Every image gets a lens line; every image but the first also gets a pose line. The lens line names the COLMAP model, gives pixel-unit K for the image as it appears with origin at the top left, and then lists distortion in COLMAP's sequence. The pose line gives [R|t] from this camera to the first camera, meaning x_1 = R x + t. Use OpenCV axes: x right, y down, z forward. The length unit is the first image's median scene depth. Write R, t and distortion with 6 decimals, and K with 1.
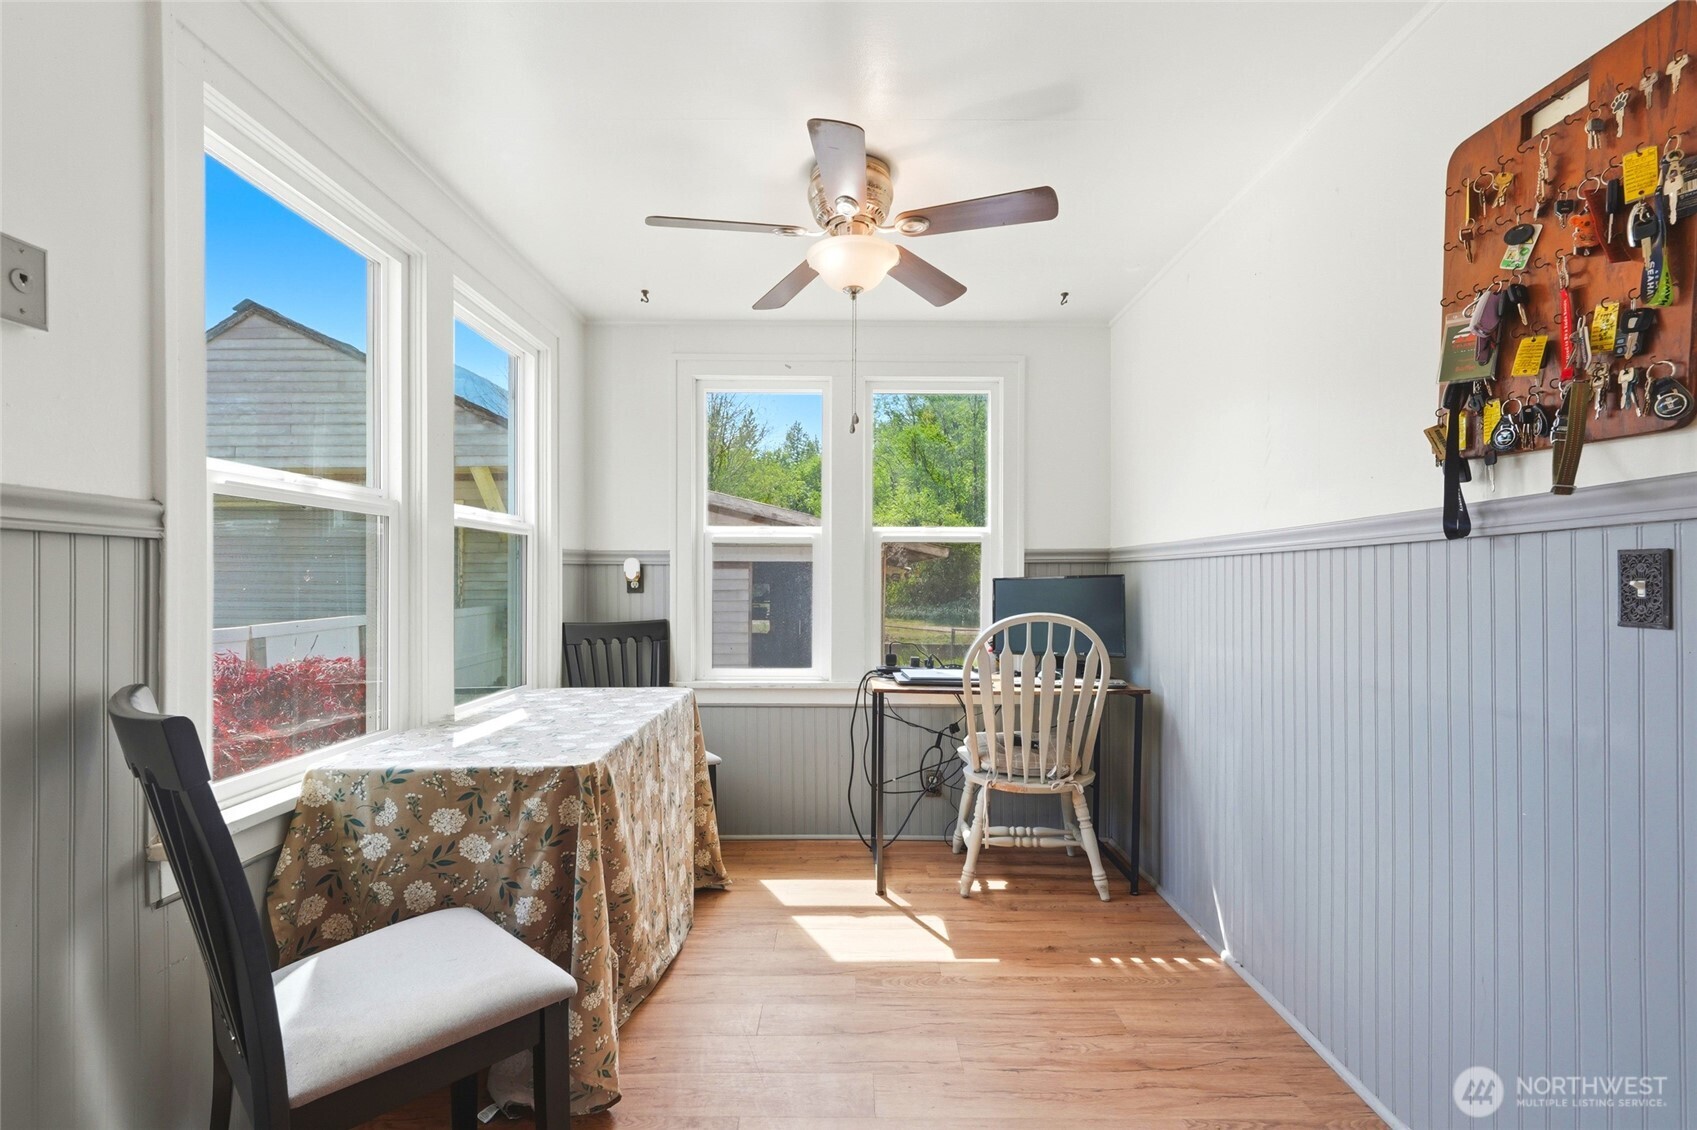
lens RADIAL K [[748.2, 0, 847.0], [0, 748.2, 567.9], [0, 0, 1]] dist [-0.002475, -0.000539]
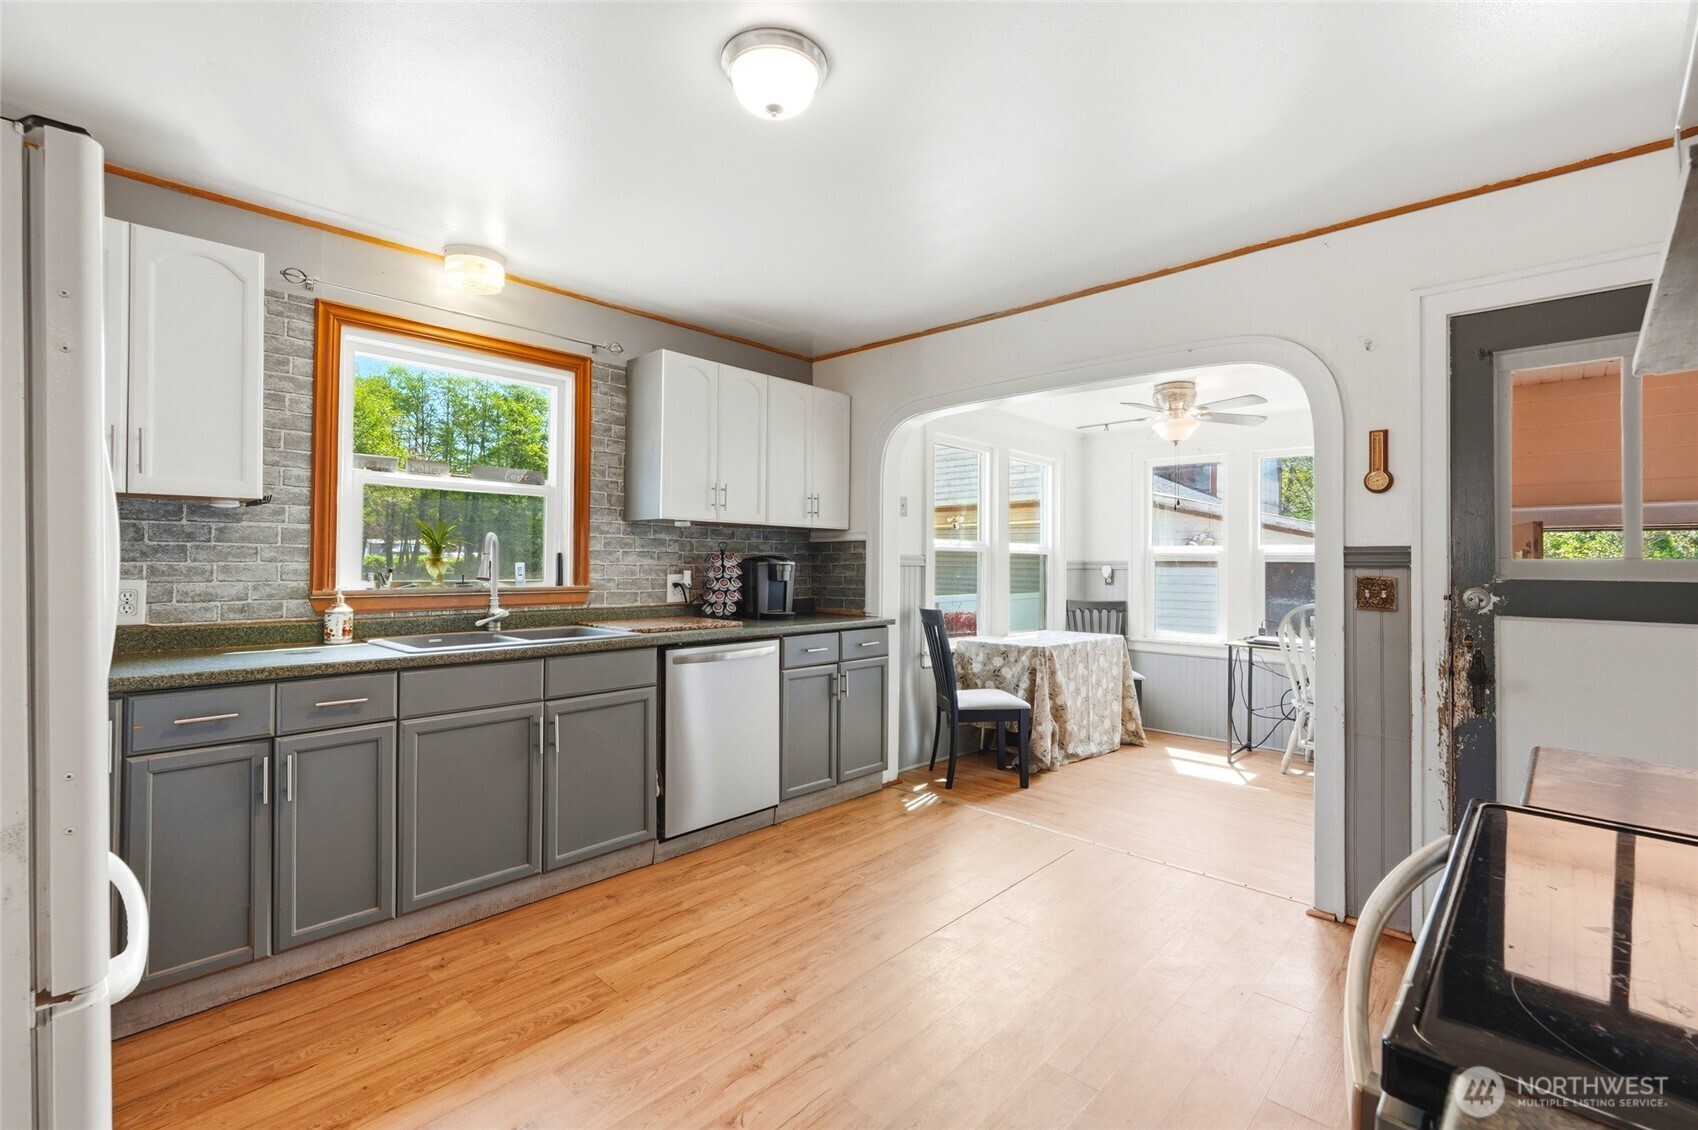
lens RADIAL K [[751.6, 0, 853.1], [0, 751.6, 563.5], [0, 0, 1]] dist [0.002607, -0.000193]
pose [[0.726229, 0.009426, -0.687388, 1.055178], [-0.004375, 0.999949, 0.009090, -0.065163], [0.687439, -0.003594, 0.726234, -1.497028]]
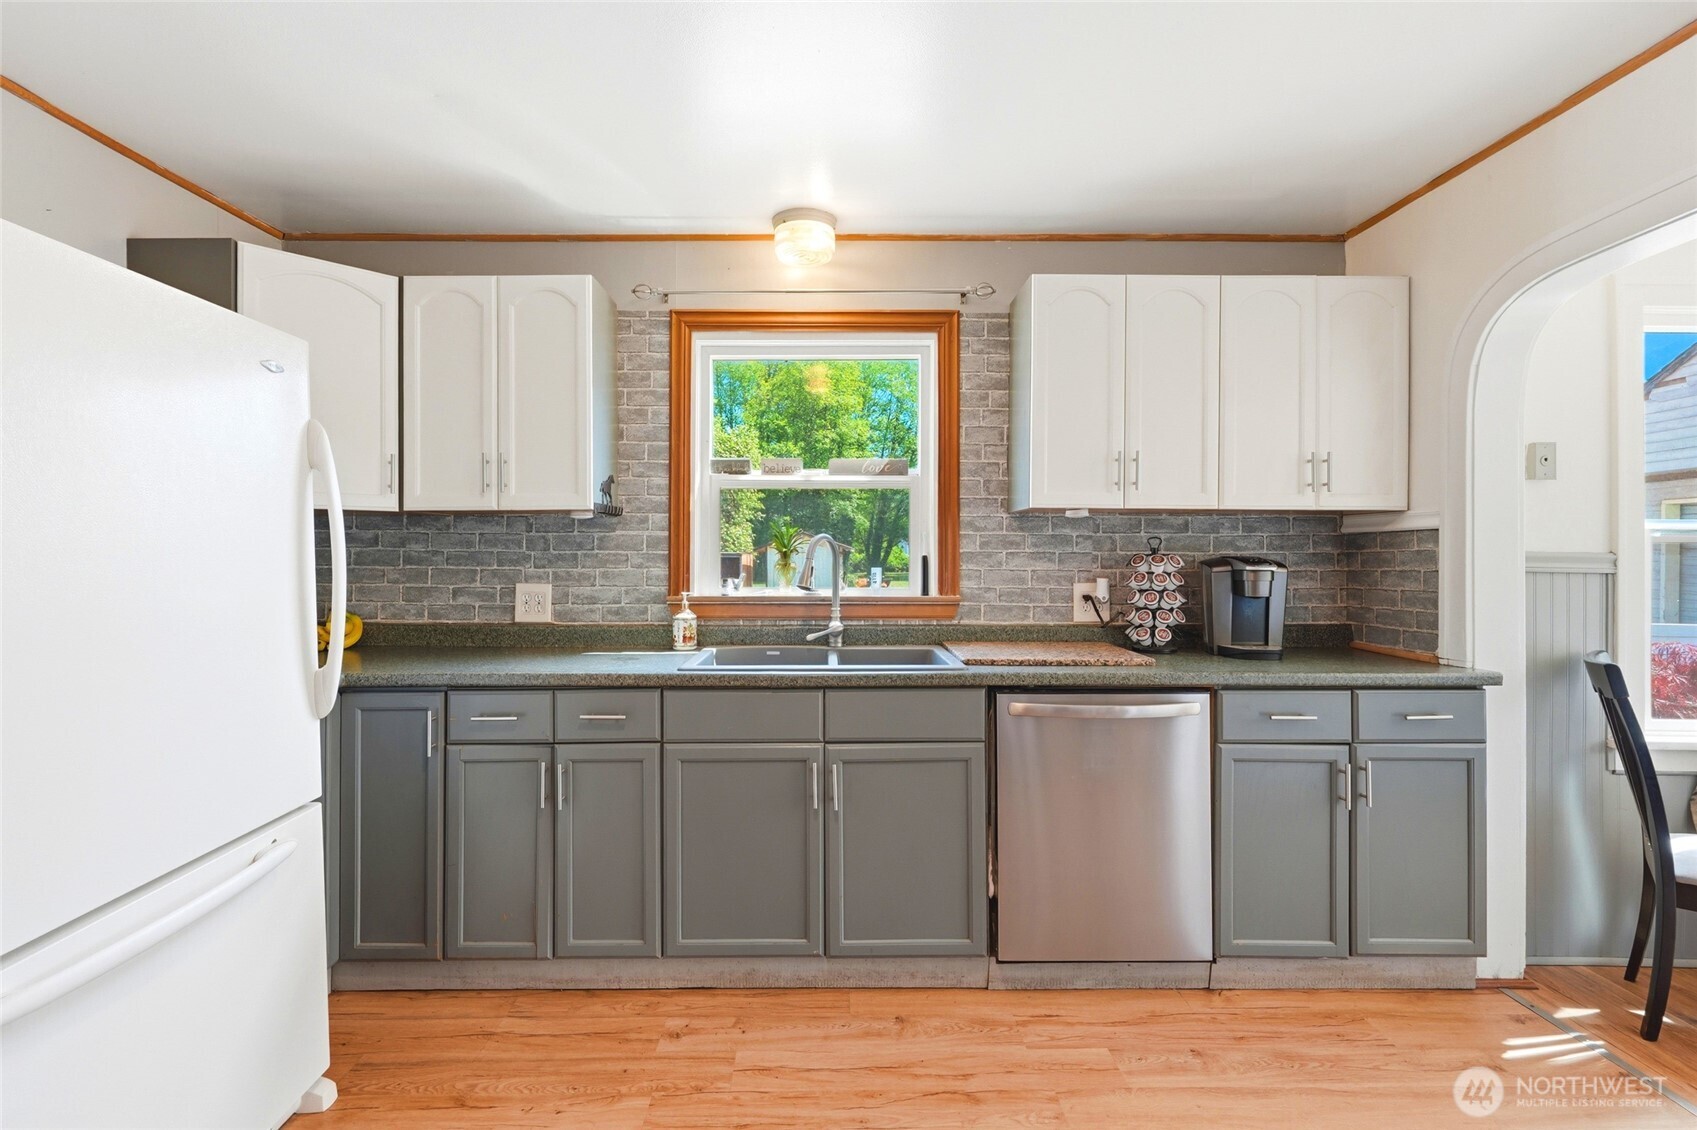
lens RADIAL K [[772.2, 0, 830.3], [0, 772.2, 555.8], [0, 0, 1]] dist [0.004227, -0.000450]
pose [[-0.000076, 0.005121, -0.999987, 0.788541], [0.005802, 0.999970, 0.005120, -0.082386], [0.999983, -0.005801, -0.000106, -0.742745]]
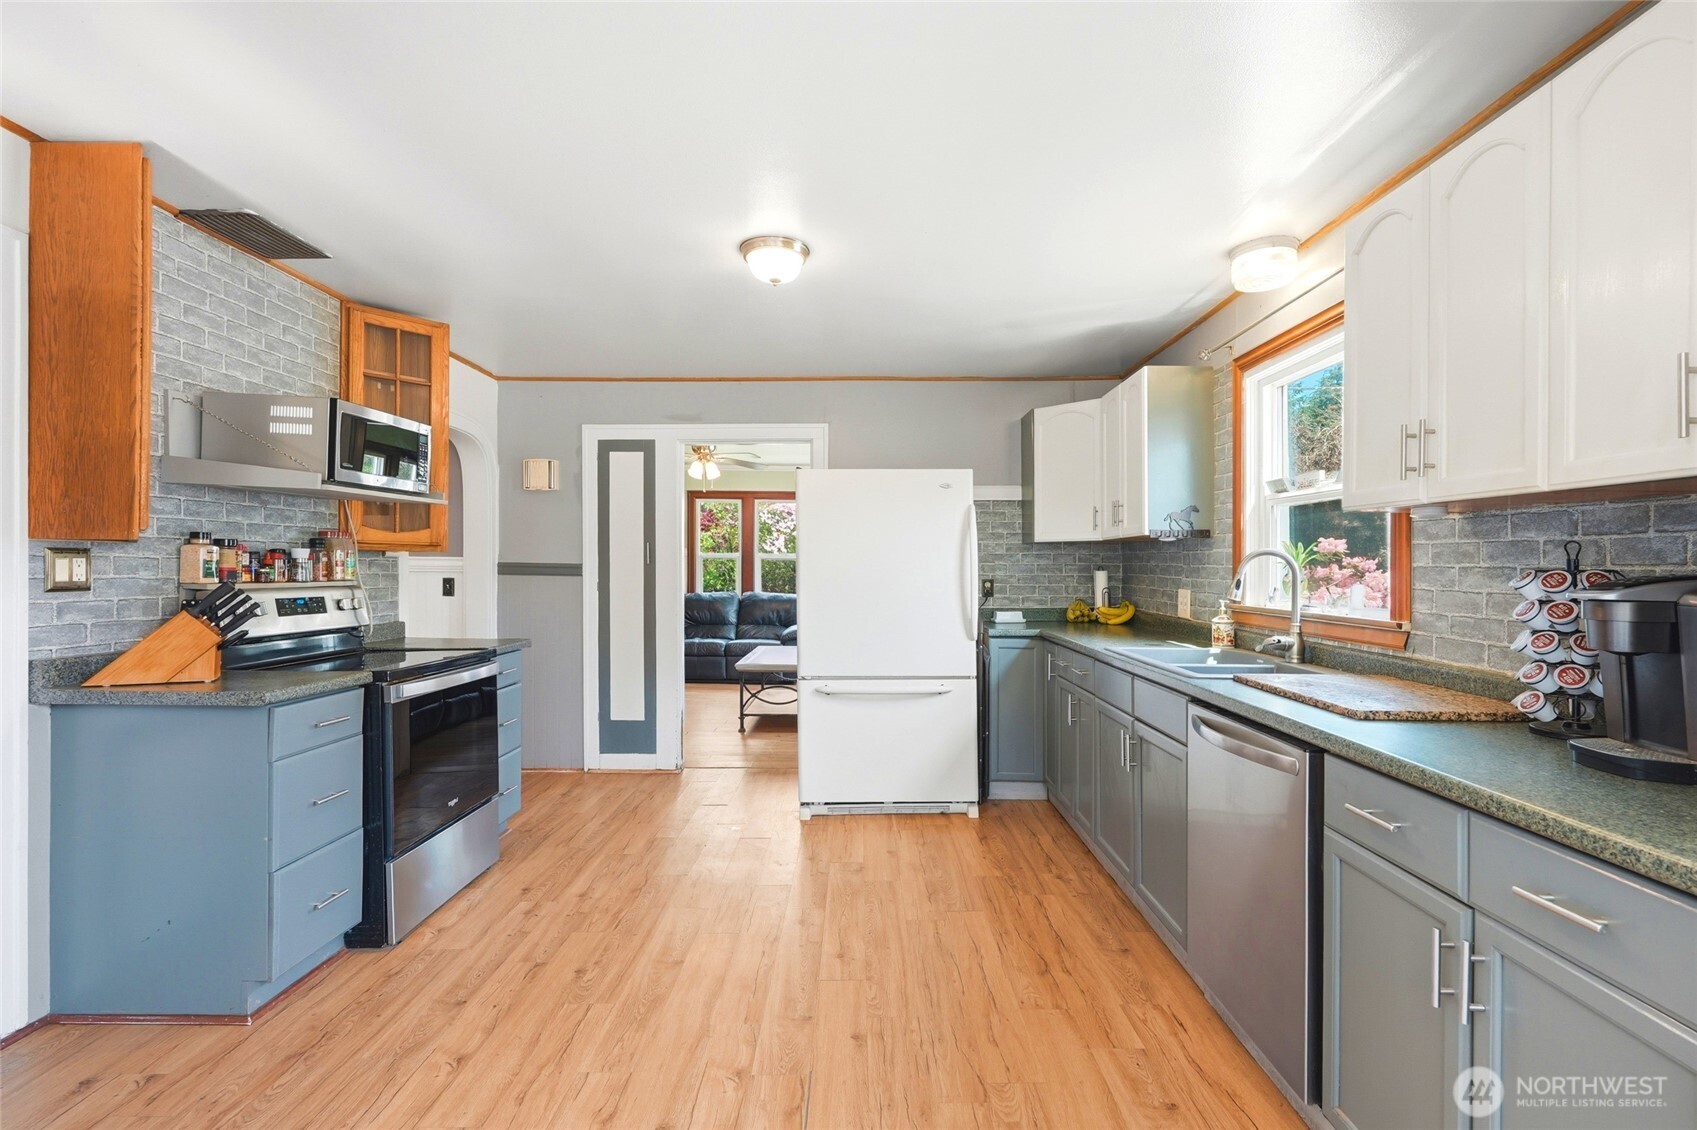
lens RADIAL K [[772.2, 0, 830.3], [0, 772.2, 555.8], [0, 0, 1]] dist [0.004227, -0.000450]
pose [[-0.998725, 0.003817, 0.050334, 0.000871], [0.002885, 0.999823, -0.018568, -0.077013], [-0.050396, -0.018399, -0.998560, 1.024417]]
